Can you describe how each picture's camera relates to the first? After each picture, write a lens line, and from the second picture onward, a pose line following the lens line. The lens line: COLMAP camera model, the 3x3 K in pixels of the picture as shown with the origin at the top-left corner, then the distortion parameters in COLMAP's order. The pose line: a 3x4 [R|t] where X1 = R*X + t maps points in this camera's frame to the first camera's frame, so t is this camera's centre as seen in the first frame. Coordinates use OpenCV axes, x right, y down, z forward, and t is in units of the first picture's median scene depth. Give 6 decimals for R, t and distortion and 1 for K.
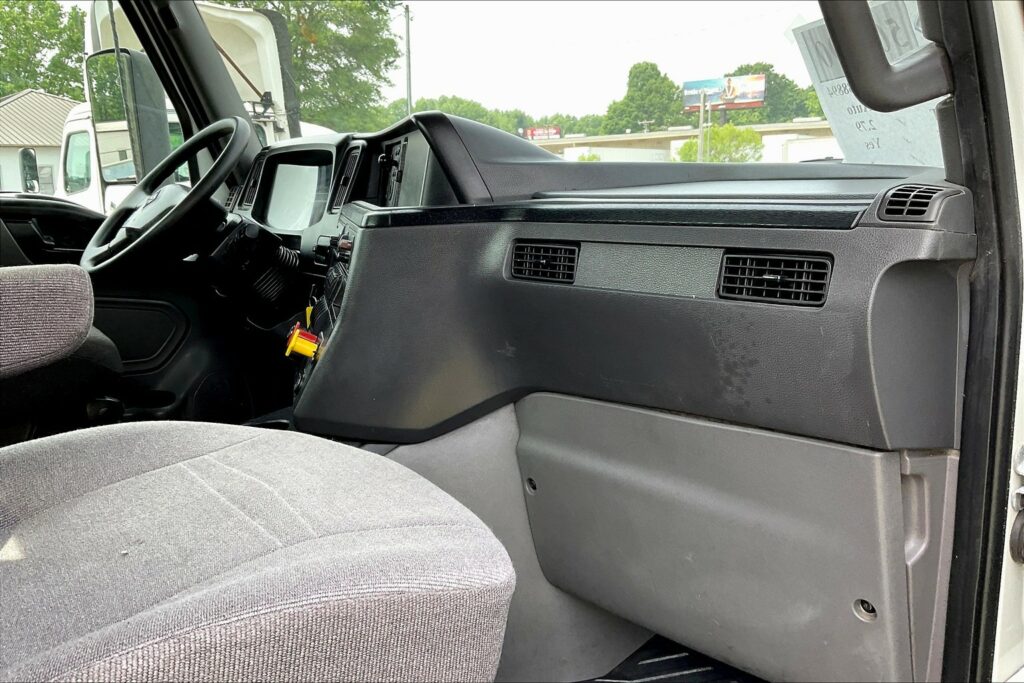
lens RADIAL K [[844.5, 0, 505.3], [0, 844.5, 344.5], [0, 0, 1]] dist [0.092434, -0.174365]
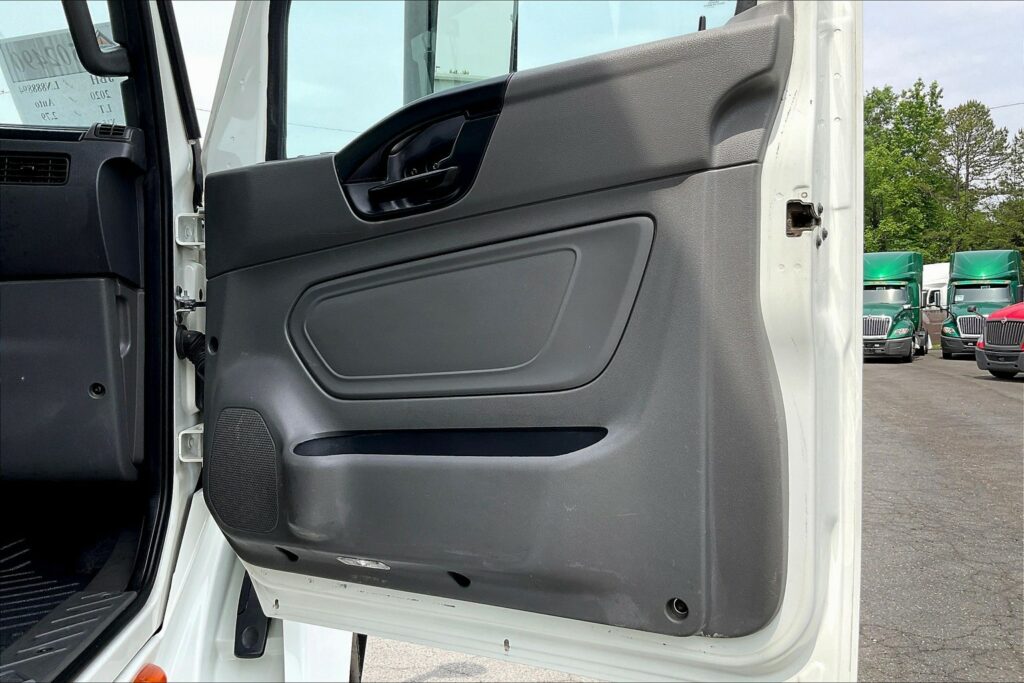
lens RADIAL K [[844.5, 0, 505.3], [0, 844.5, 344.5], [0, 0, 1]] dist [0.092434, -0.174365]
pose [[0.549020, -0.001904, 0.835807, -0.535707], [0.117472, 0.990247, -0.074909, 0.480995], [-0.827513, 0.139311, 0.543889, -0.547017]]
